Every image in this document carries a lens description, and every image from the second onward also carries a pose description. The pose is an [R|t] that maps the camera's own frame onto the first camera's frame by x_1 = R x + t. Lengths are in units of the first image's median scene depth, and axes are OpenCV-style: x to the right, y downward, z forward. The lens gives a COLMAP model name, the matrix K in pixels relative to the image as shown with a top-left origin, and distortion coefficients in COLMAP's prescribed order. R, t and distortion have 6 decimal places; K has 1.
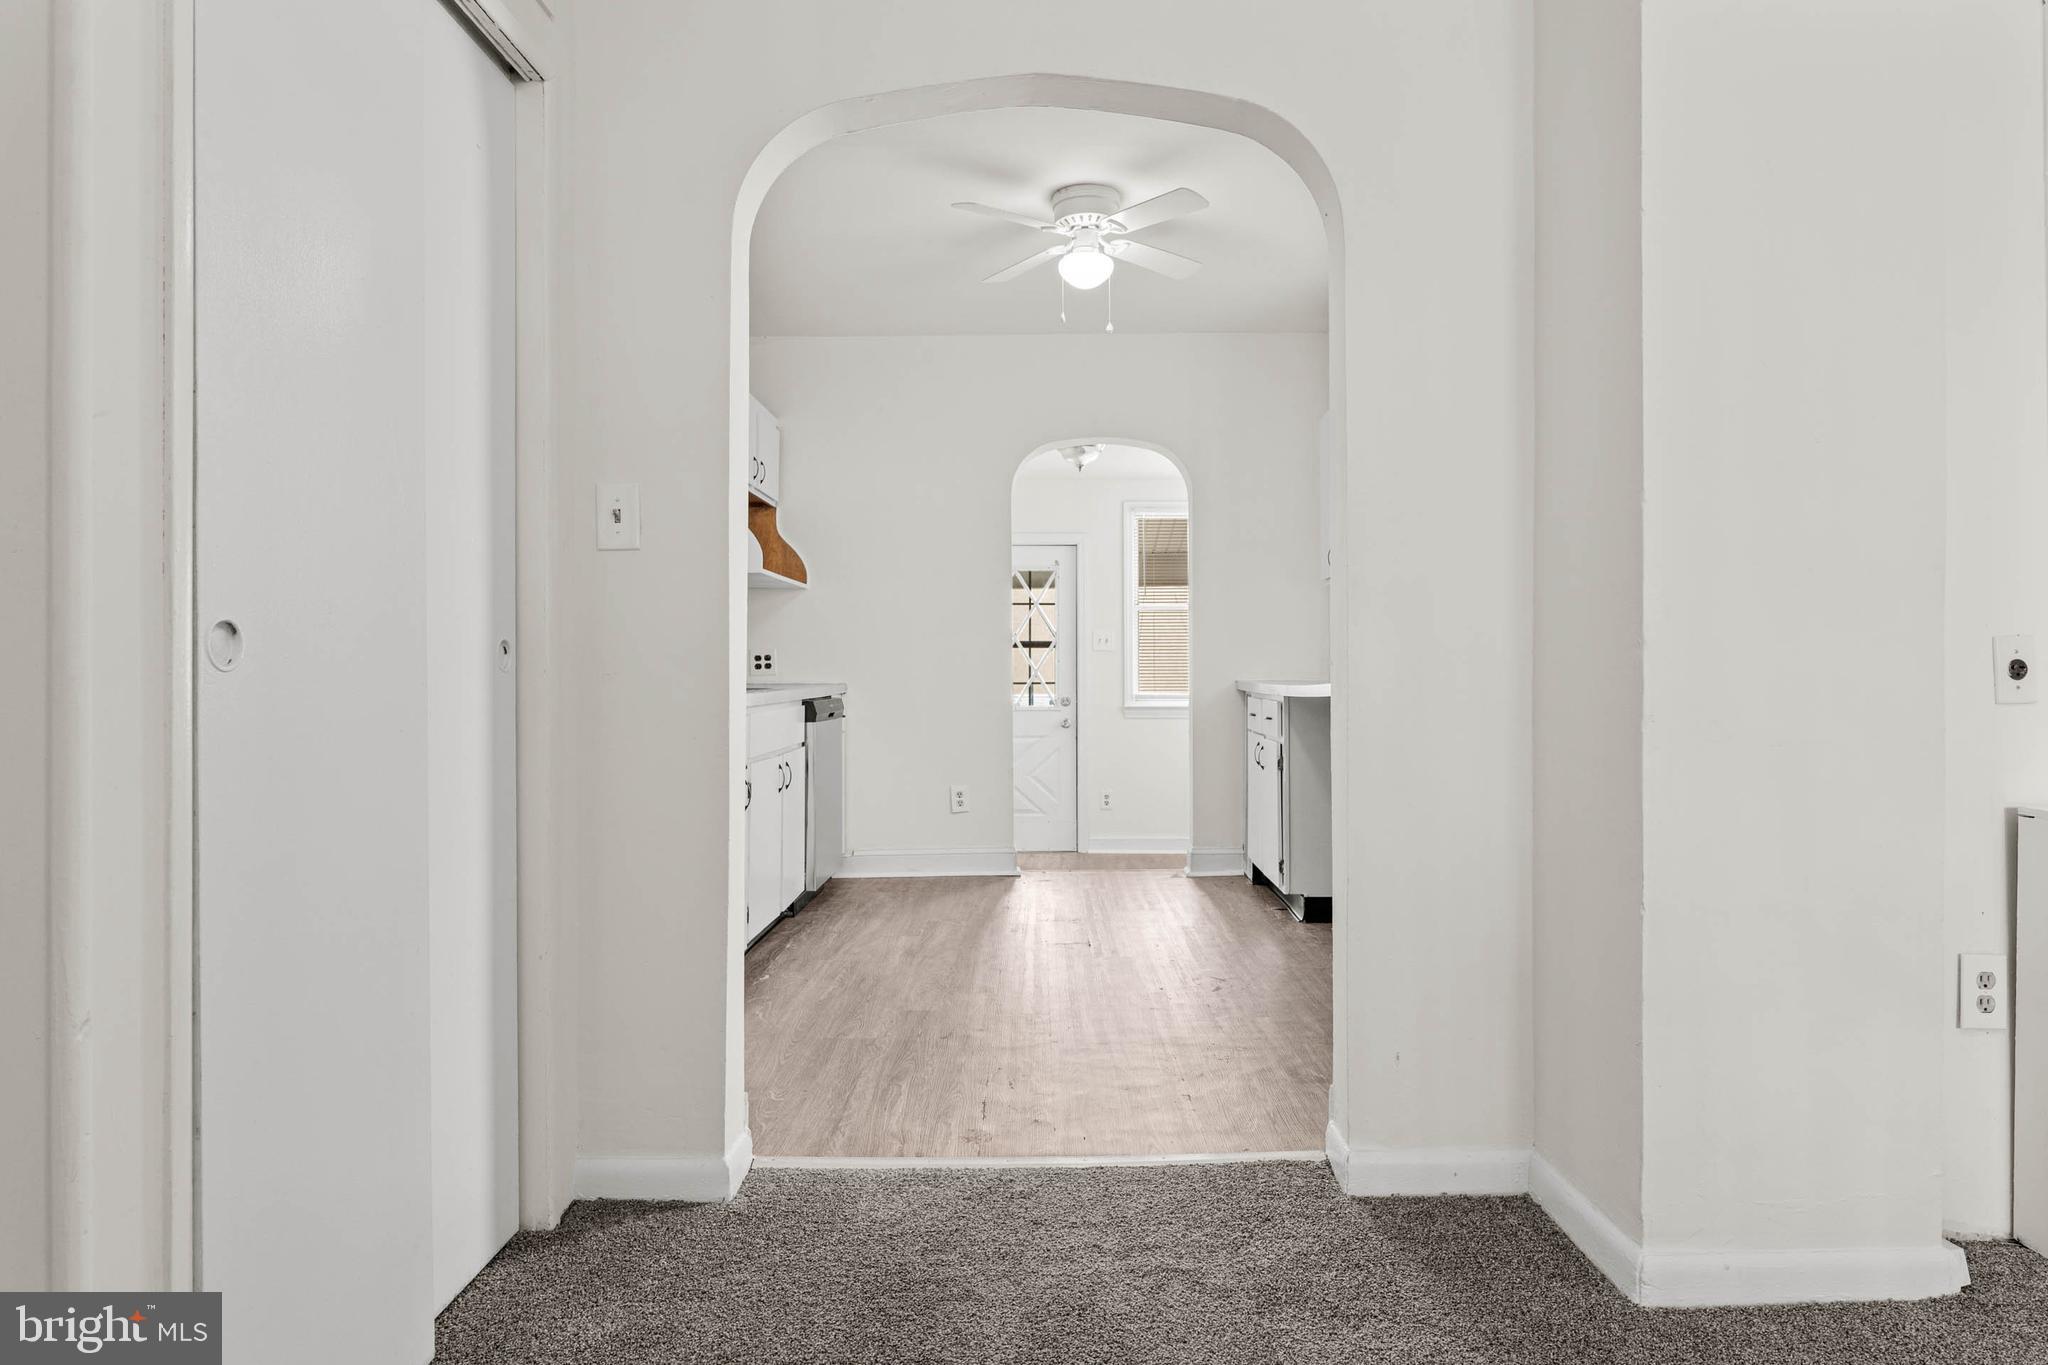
lens RADIAL K [[1179.7, 0, 1031.5], [0, 1179.7, 675.8], [0, 0, 1]] dist [-0.004291, 0.000552]
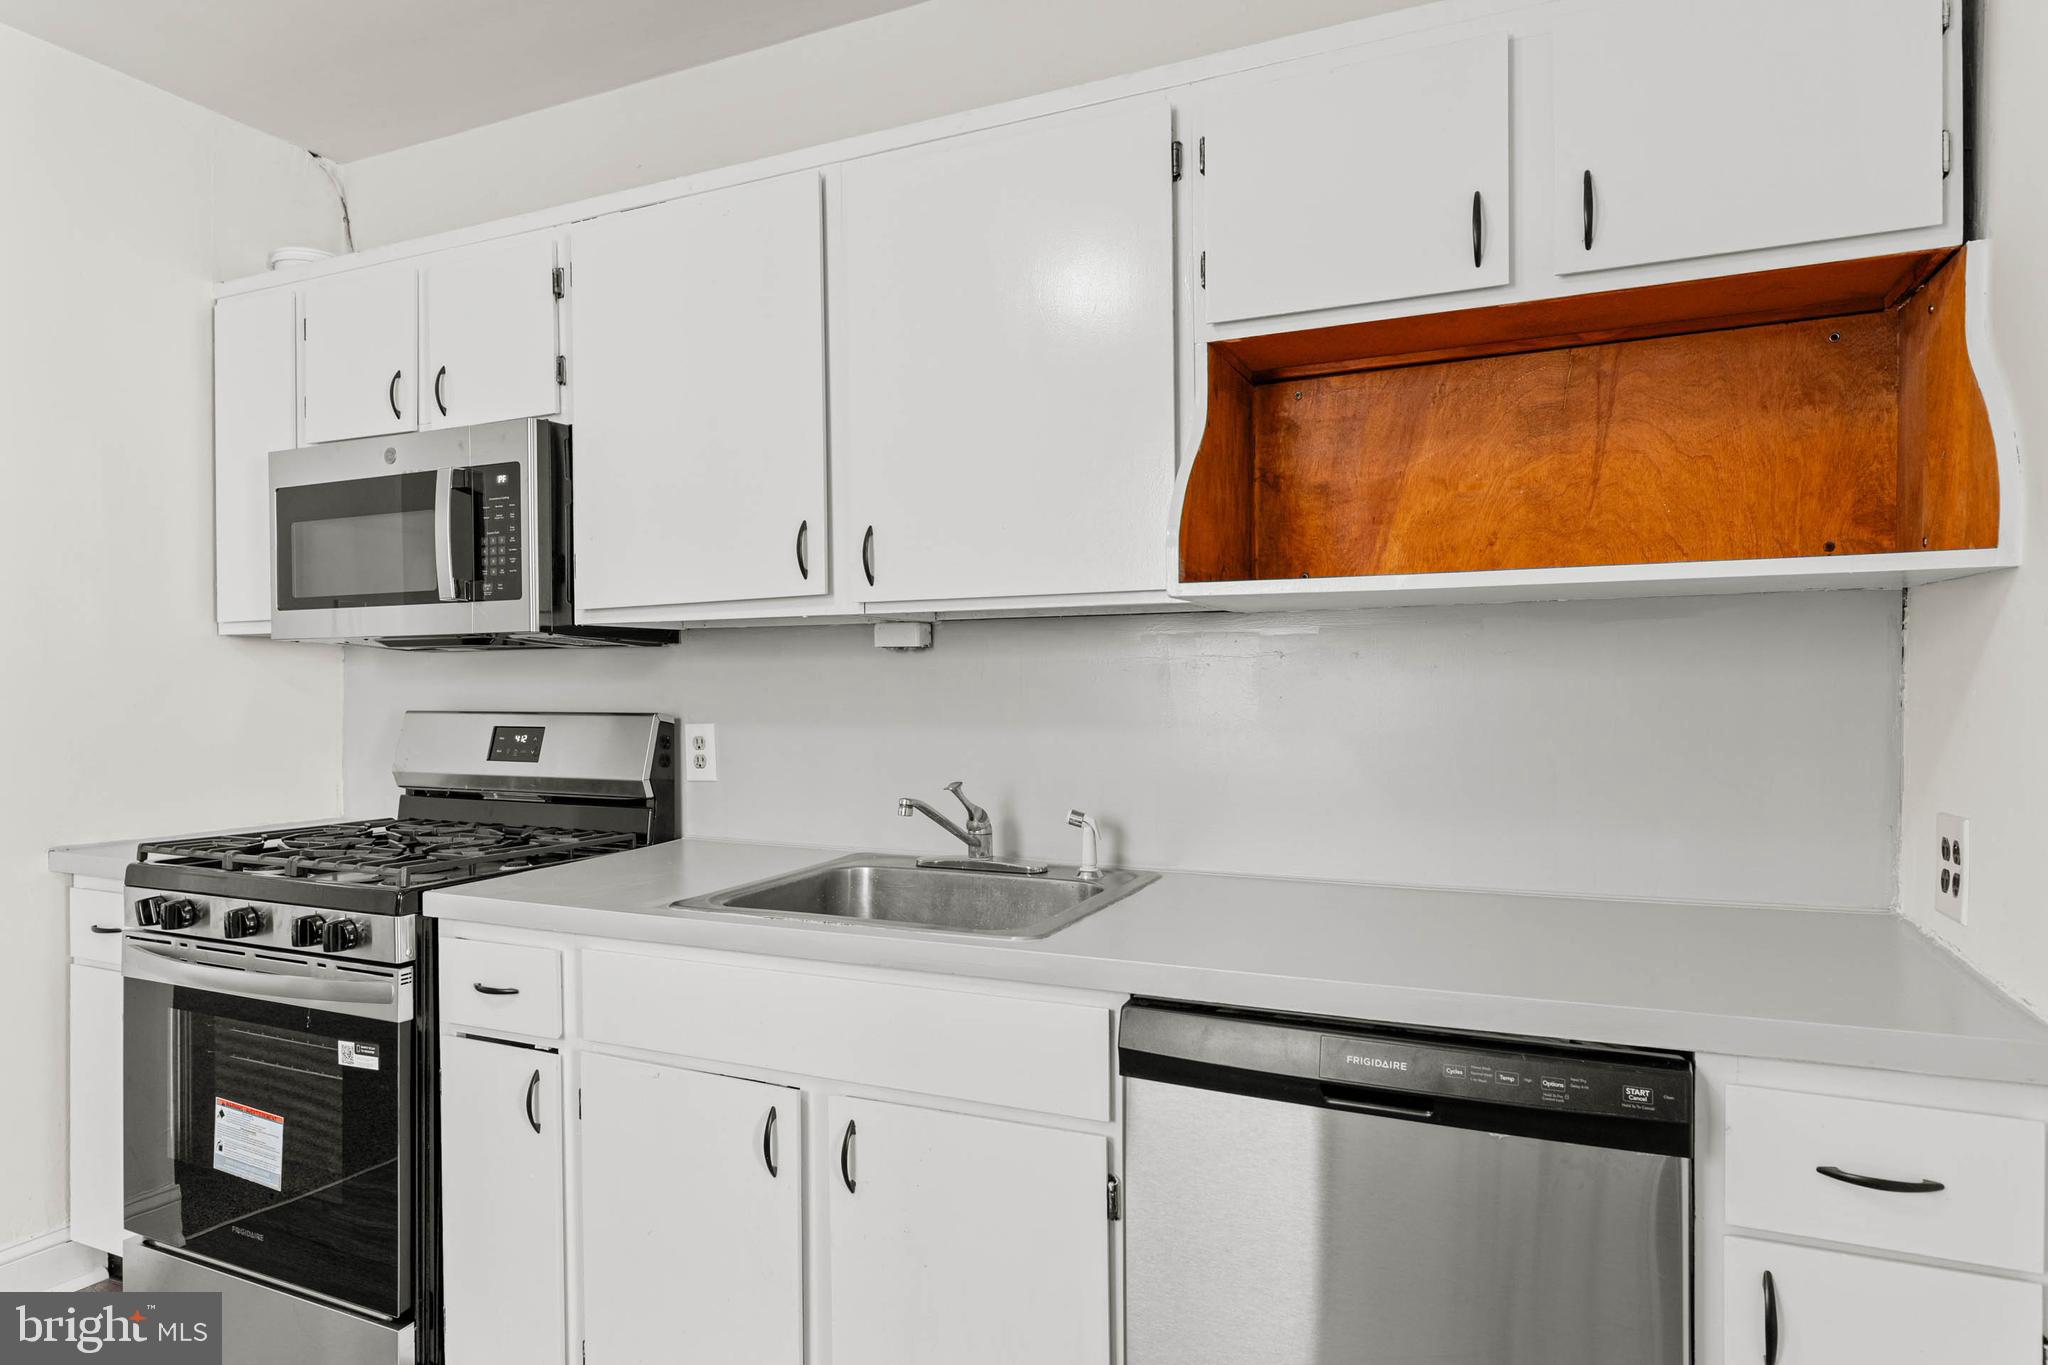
lens RADIAL K [[1179.7, 0, 1028.3], [0, 1179.7, 691.0], [0, 0, 1]] dist [-0.004291, 0.000552]
pose [[-0.408668, 0.013958, -0.912576, 0.089941], [0.006340, 0.999902, 0.012455, -0.053075], [0.912661, -0.000695, -0.408717, 0.920896]]
